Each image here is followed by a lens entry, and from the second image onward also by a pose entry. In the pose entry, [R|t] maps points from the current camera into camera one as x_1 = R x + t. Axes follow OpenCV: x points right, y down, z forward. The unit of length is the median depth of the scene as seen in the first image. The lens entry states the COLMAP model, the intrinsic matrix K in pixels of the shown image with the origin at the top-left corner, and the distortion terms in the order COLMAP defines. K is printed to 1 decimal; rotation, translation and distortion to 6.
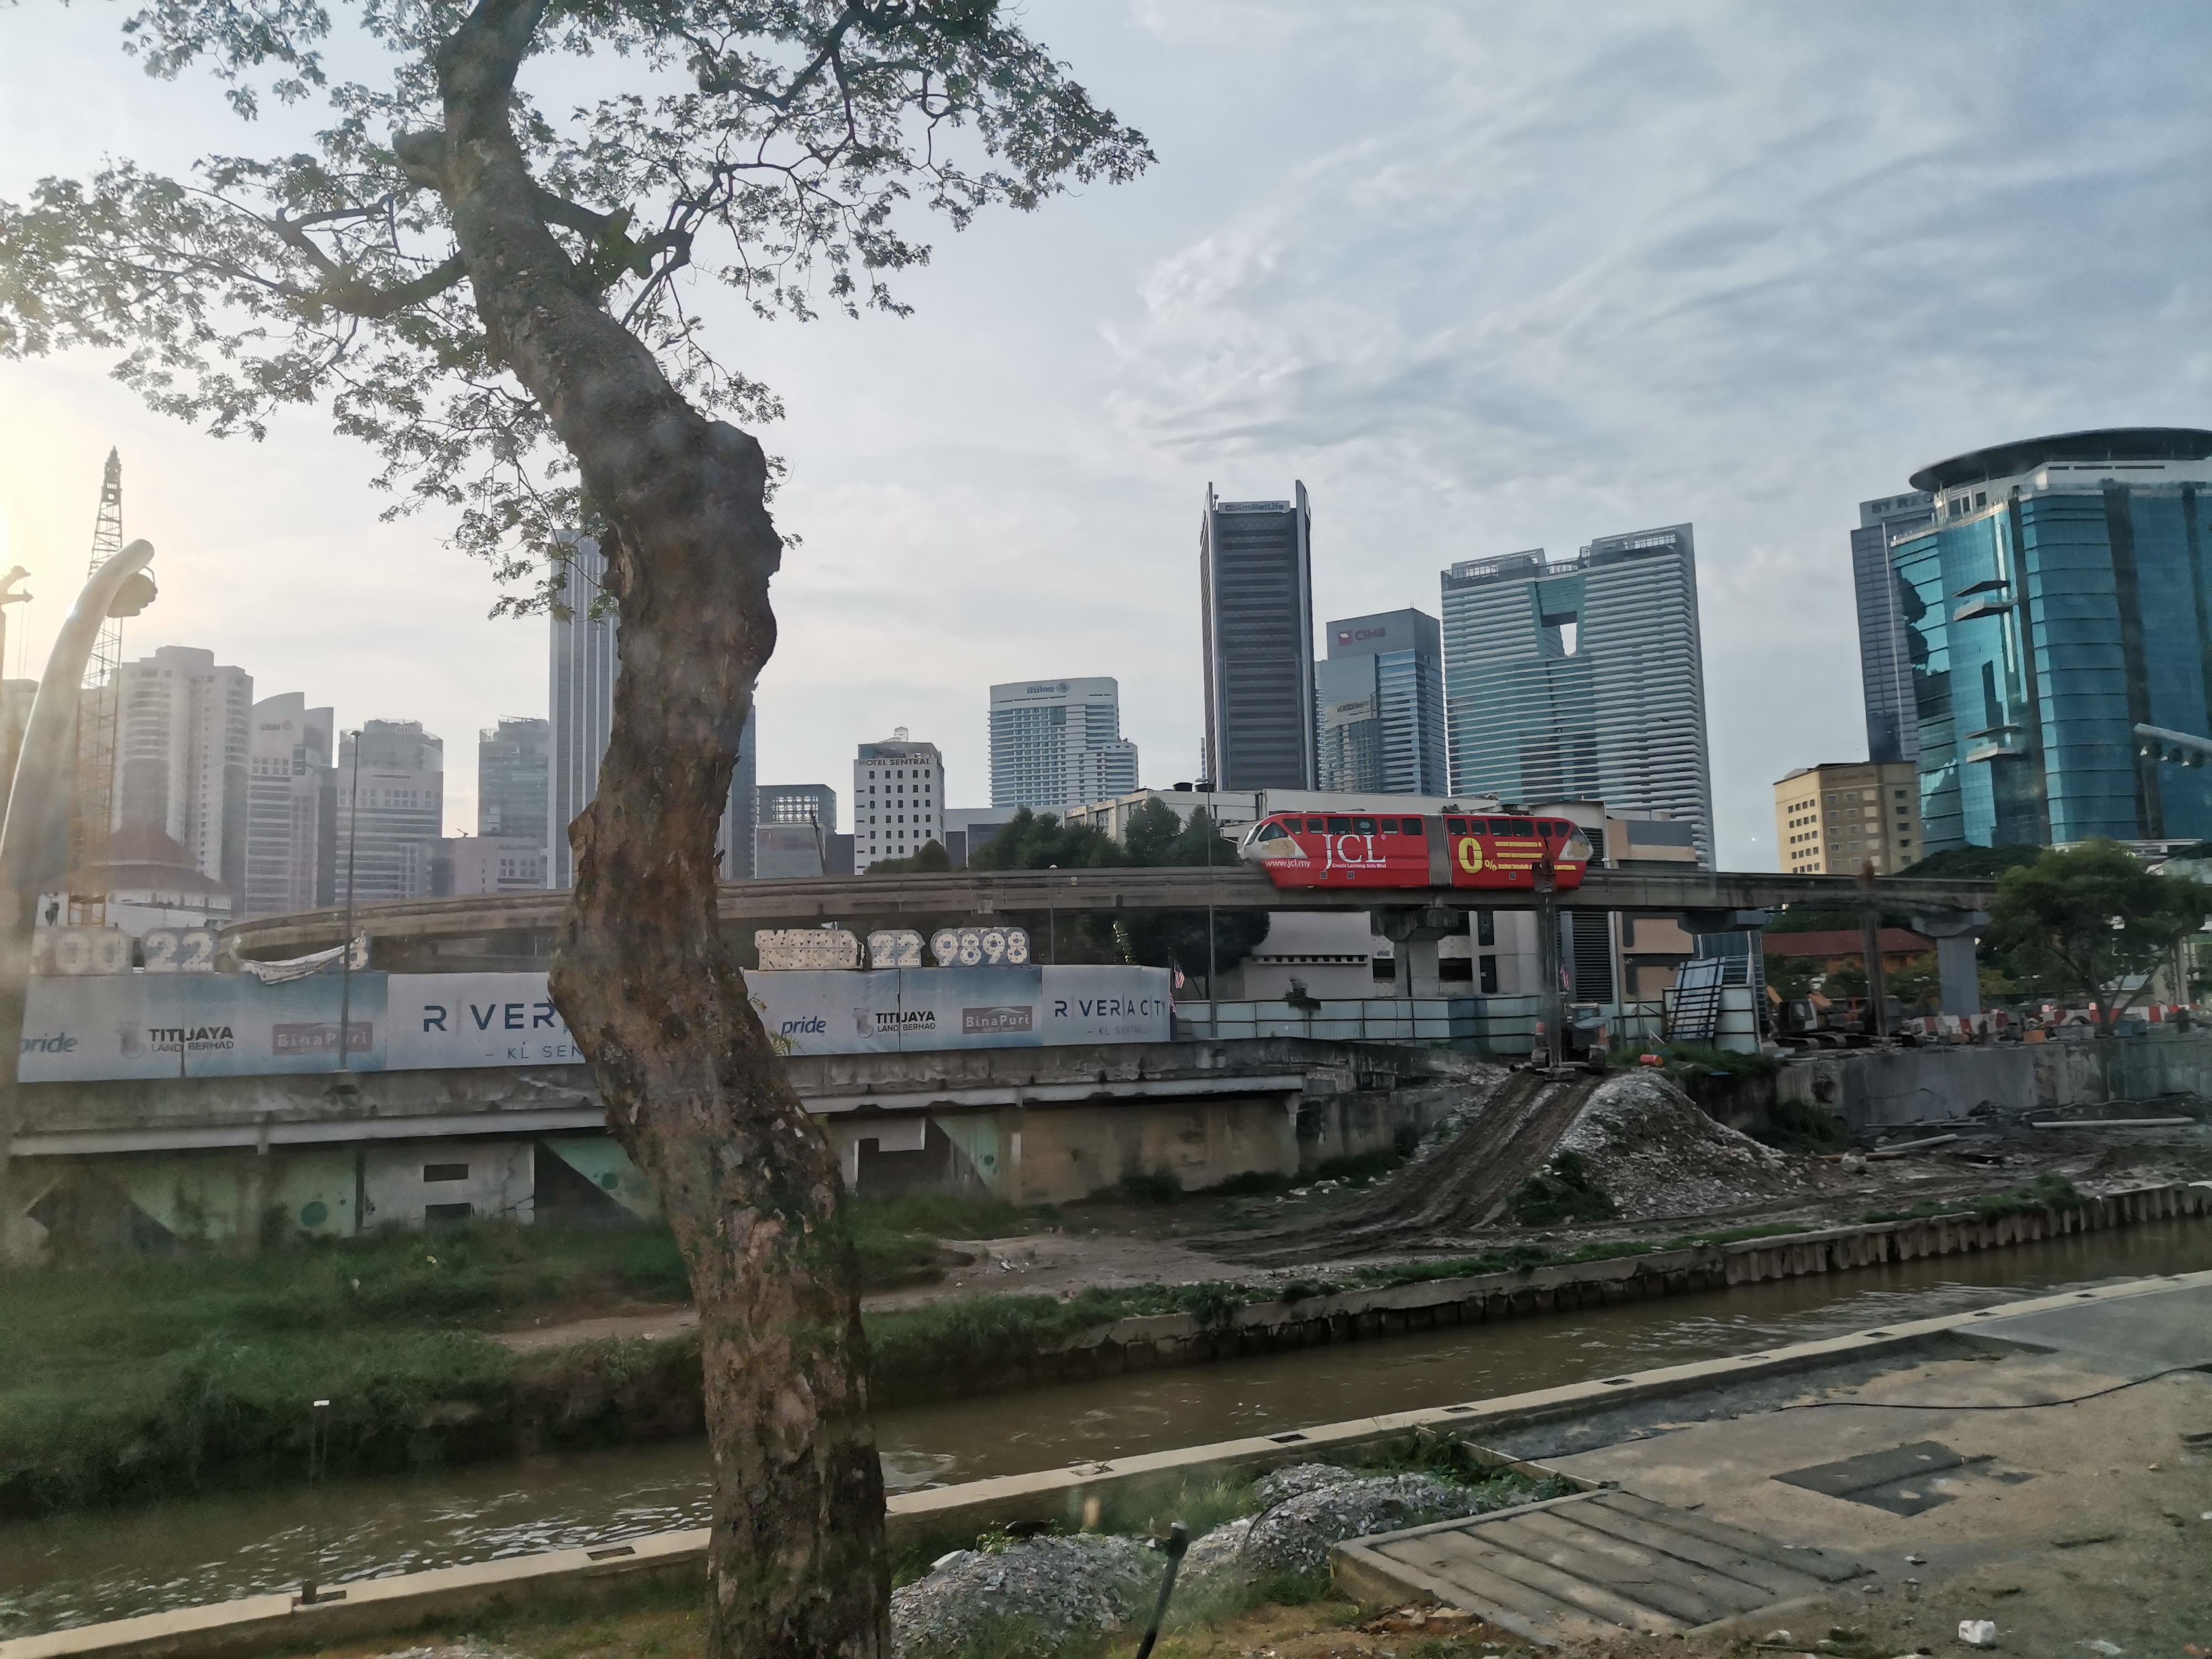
lens RADIAL K [[1667.6, 0, 1113.8], [0, 1667.6, 826.9], [0, 0, 1]] dist [0.054165, -0.200663]
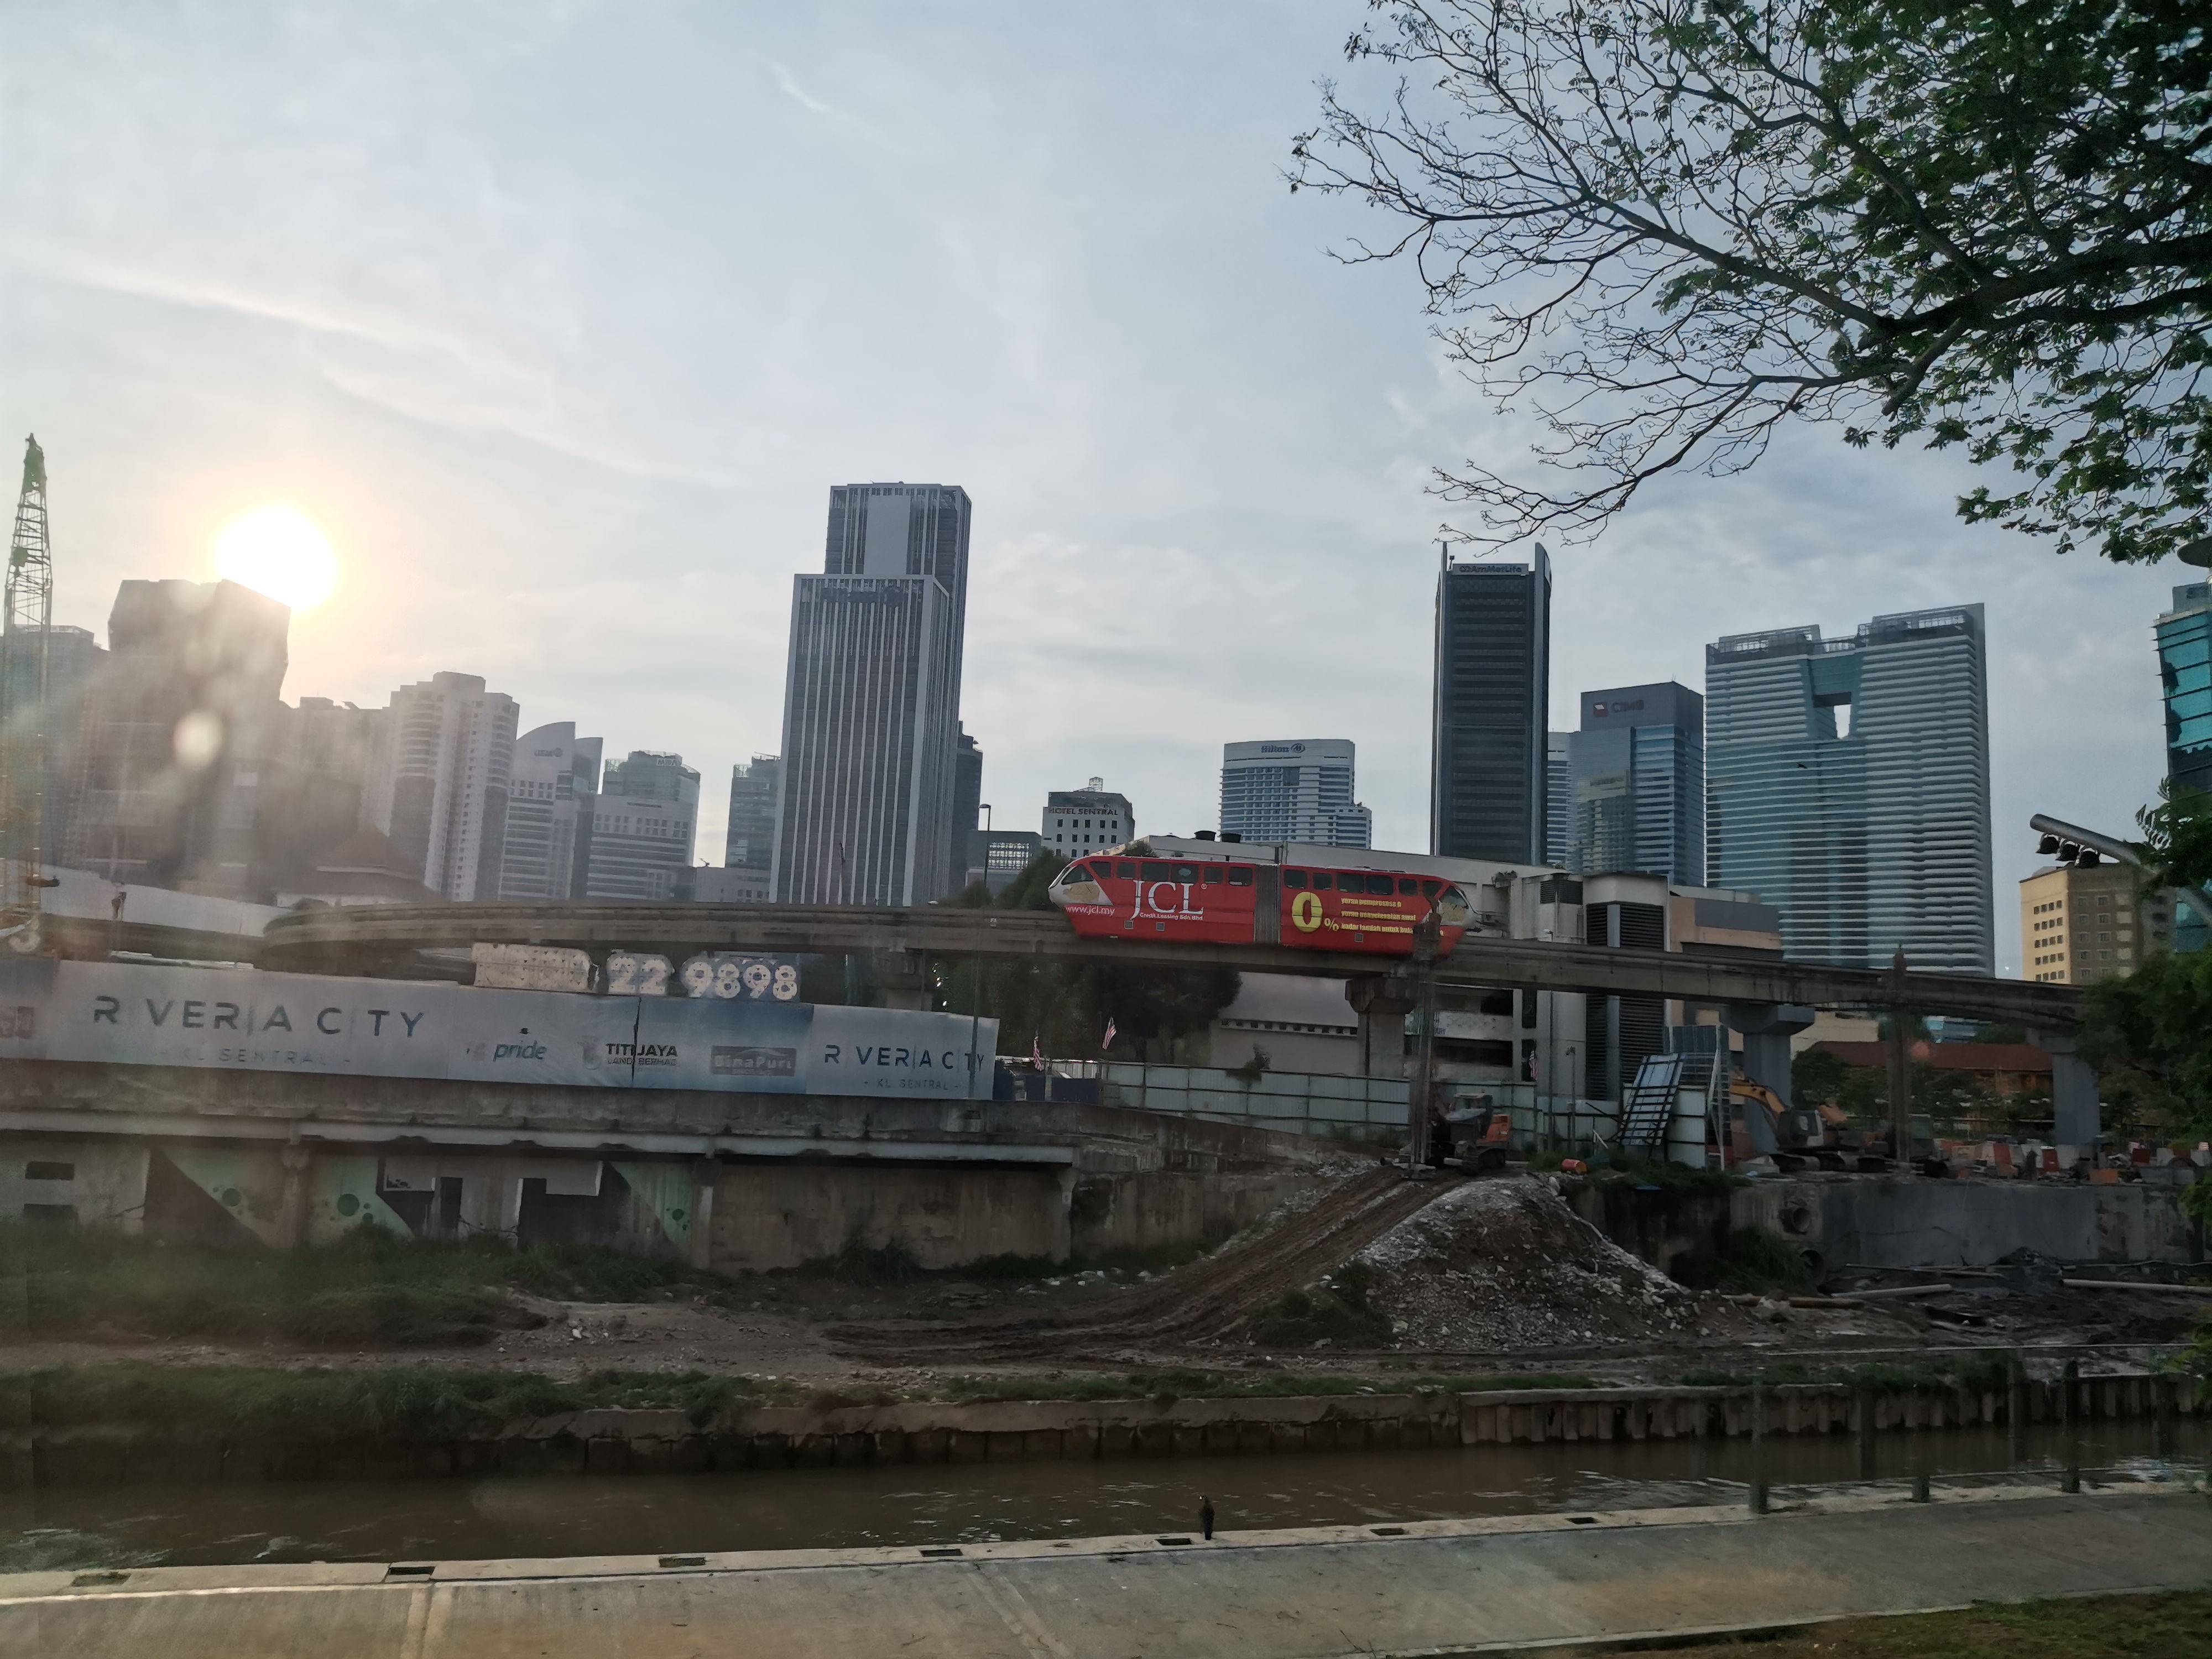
lens RADIAL K [[1670.0, 0, 1112.0], [0, 1670.0, 835.0], [0, 0, 1]] dist [0.025631, -0.114341]
pose [[0.986349, 0.051000, -0.156571, 0.189308], [-0.055896, 0.998071, -0.027029, 0.005027], [0.154891, 0.035412, 0.987297, 0.093804]]
